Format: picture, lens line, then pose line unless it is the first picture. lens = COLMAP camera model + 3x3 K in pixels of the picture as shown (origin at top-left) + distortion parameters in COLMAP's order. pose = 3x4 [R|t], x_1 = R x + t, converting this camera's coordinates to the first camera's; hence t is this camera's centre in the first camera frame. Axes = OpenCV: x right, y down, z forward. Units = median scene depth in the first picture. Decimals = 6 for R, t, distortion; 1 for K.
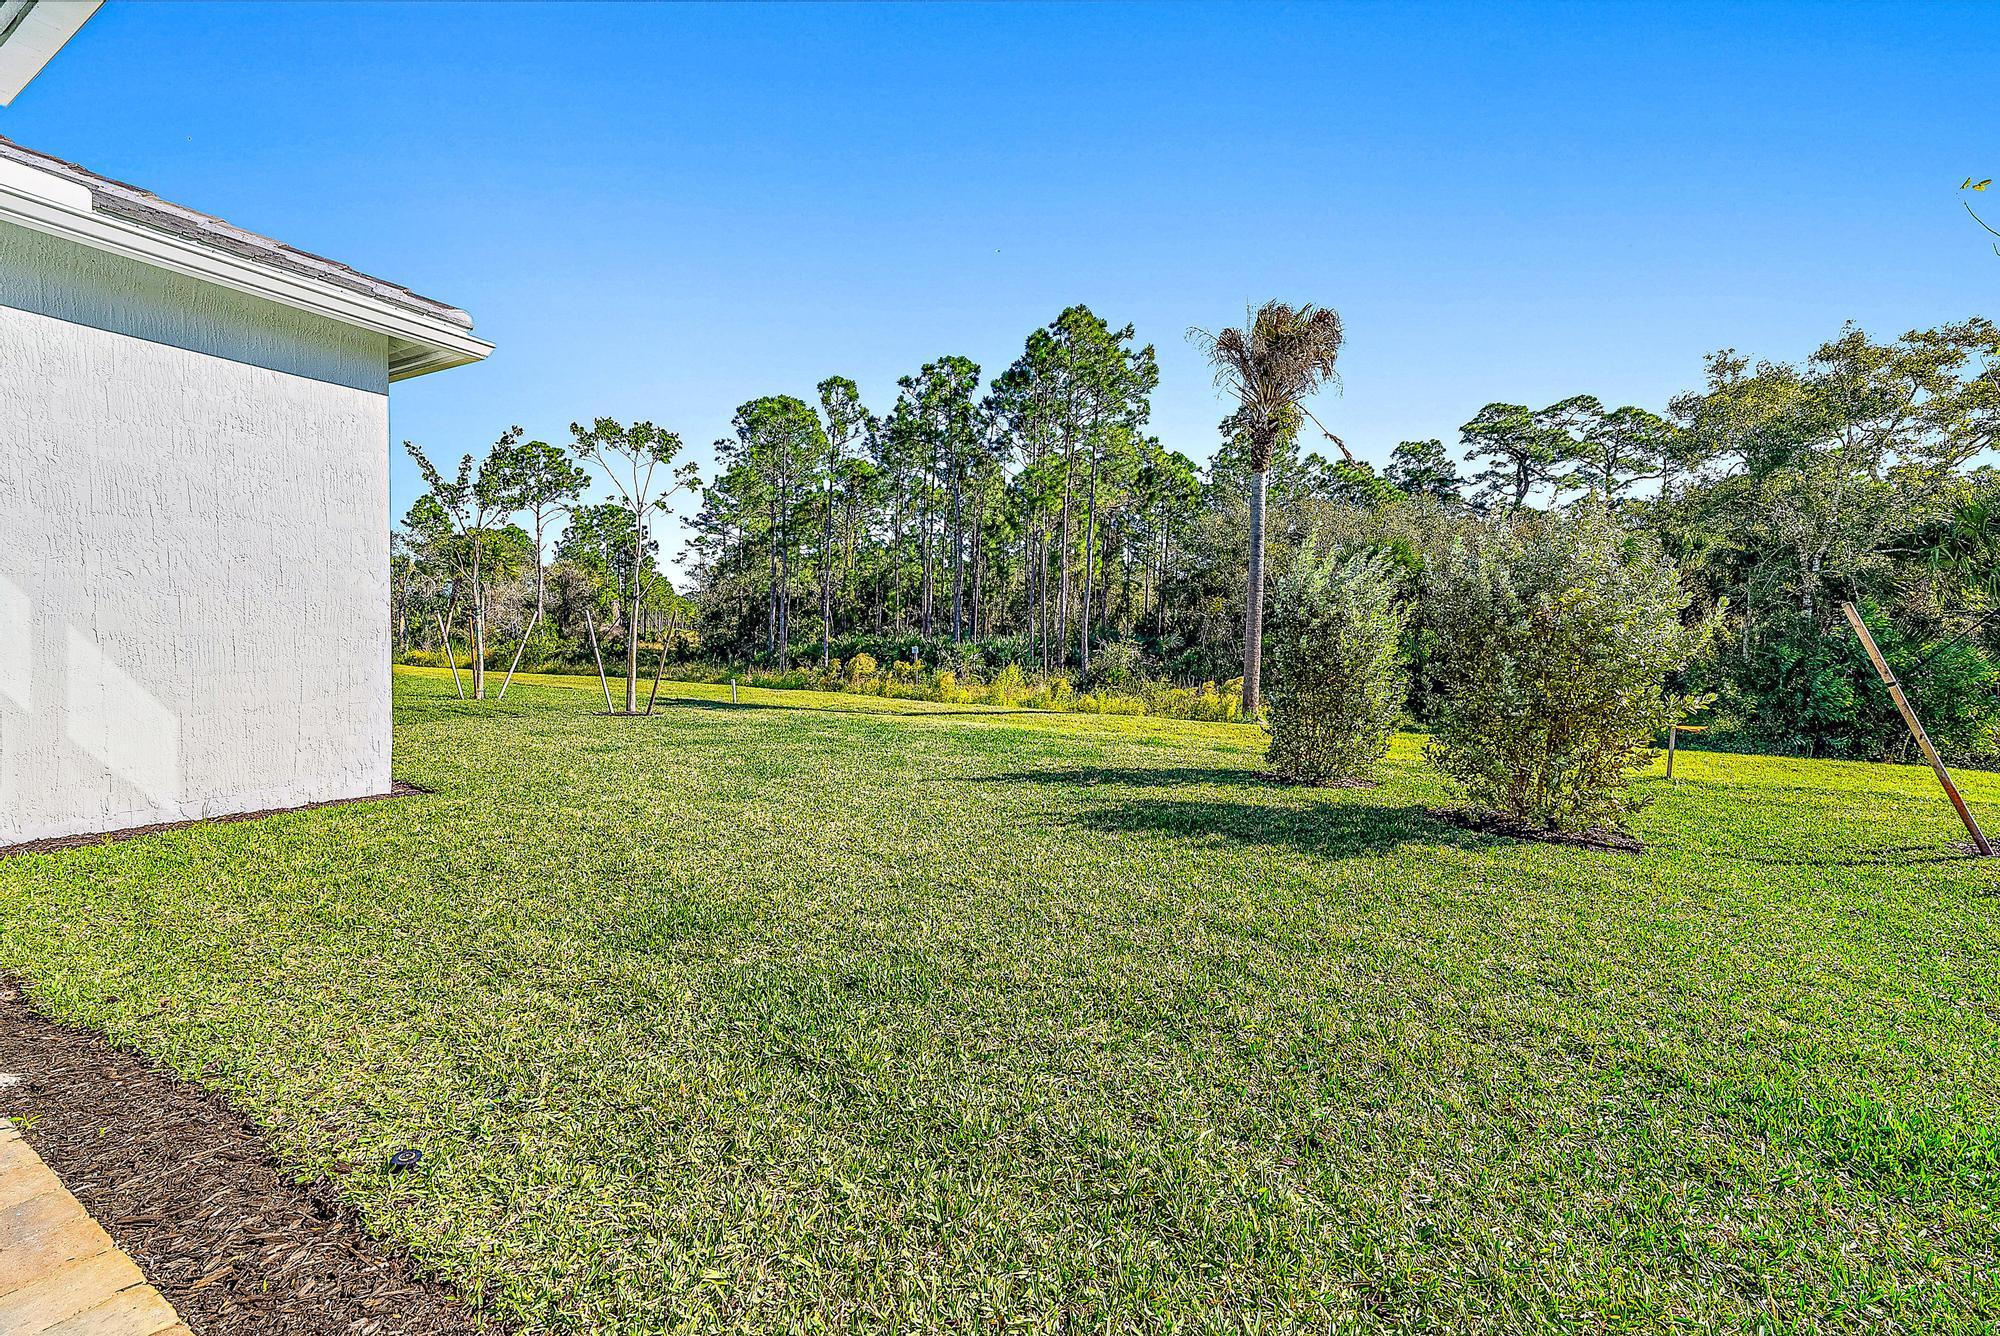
lens RADIAL K [[785.6, 0, 1008.2], [0, 785.6, 666.8], [0, 0, 1]] dist [0.002404, 0.000001]
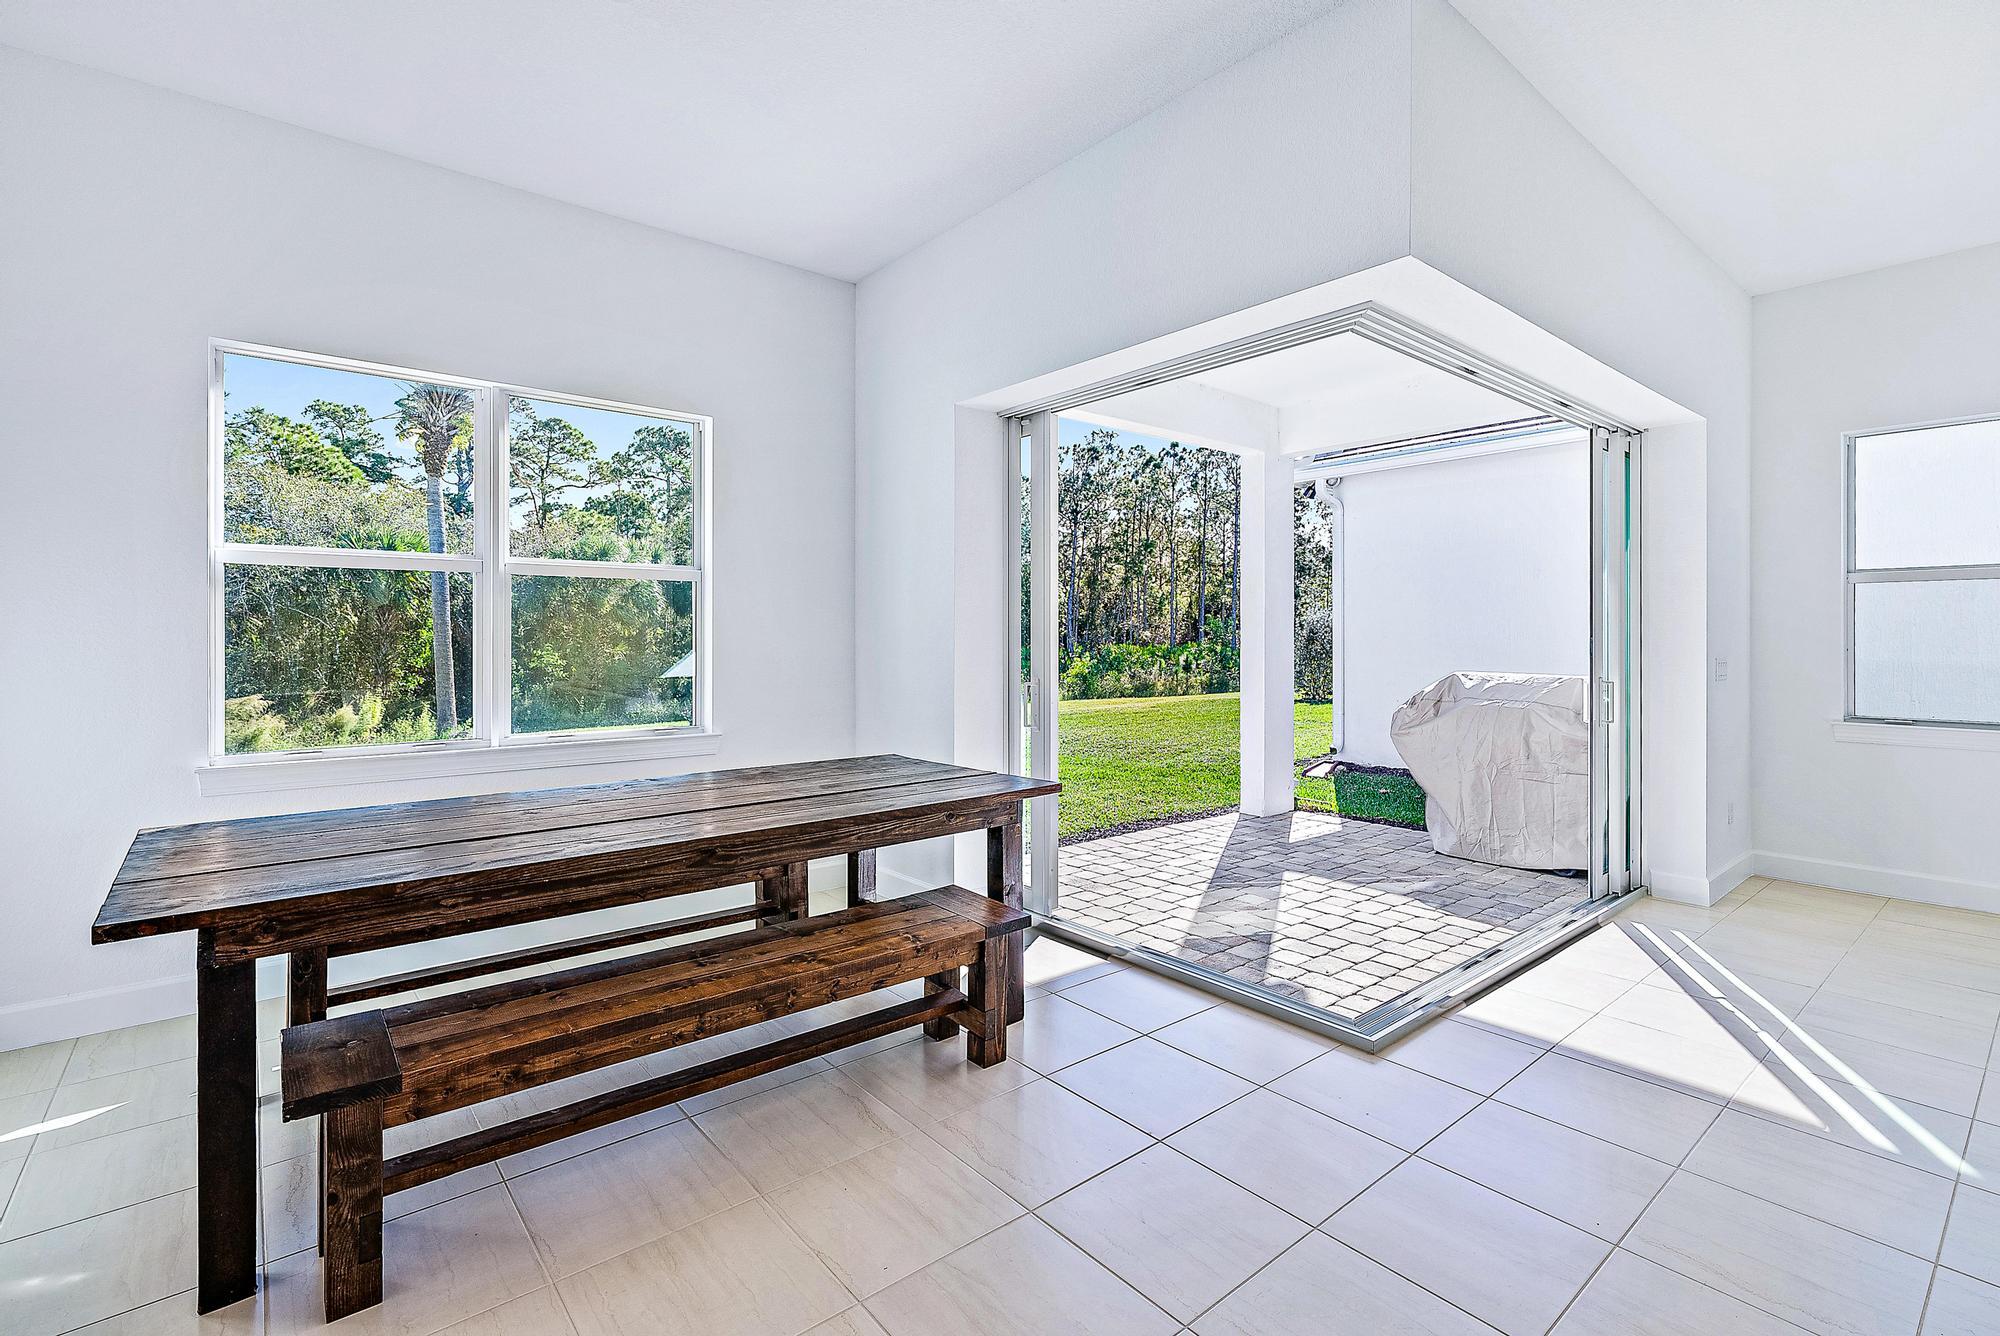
lens RADIAL K [[909.8, 0, 996.3], [0, 909.8, 650.3], [0, 0, 1]] dist [-0.003110, 0.000004]
pose [[0.390023, -0.033317, 0.920202, -0.116199], [0.049676, 0.998651, 0.015102, -0.005926], [-0.919464, 0.039821, 0.391152, -0.010267]]
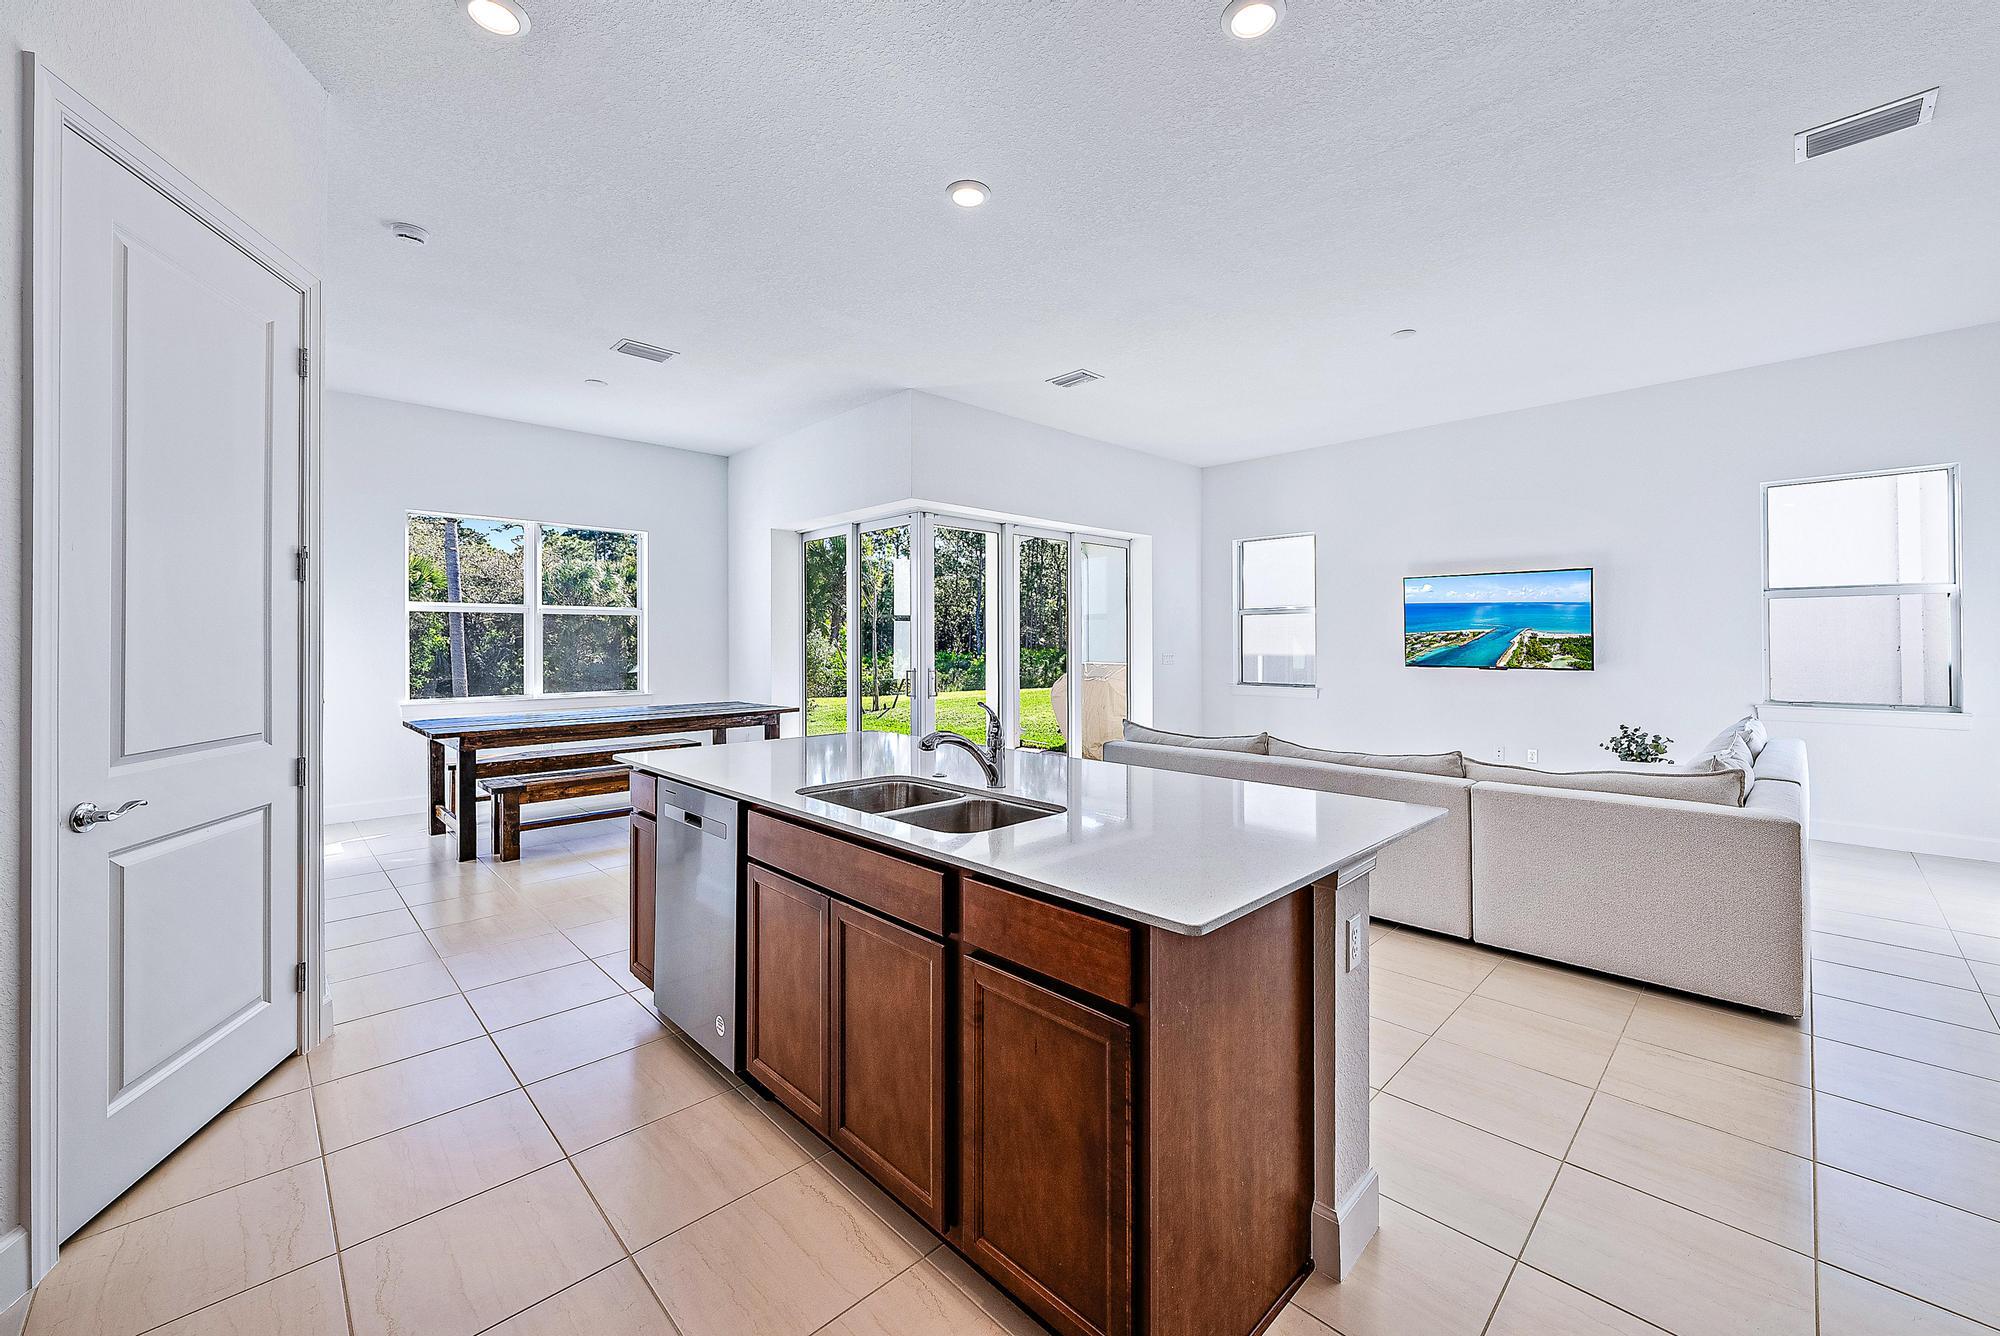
lens RADIAL K [[785.6, 0, 1003.1], [0, 785.6, 647.4], [0, 0, 1]] dist [0.002404, 0.000001]
pose [[0.311631, -0.026134, 0.949844, -0.170480], [0.051059, 0.998638, 0.010724, -0.004591], [-0.948830, 0.045156, 0.312541, -0.064971]]
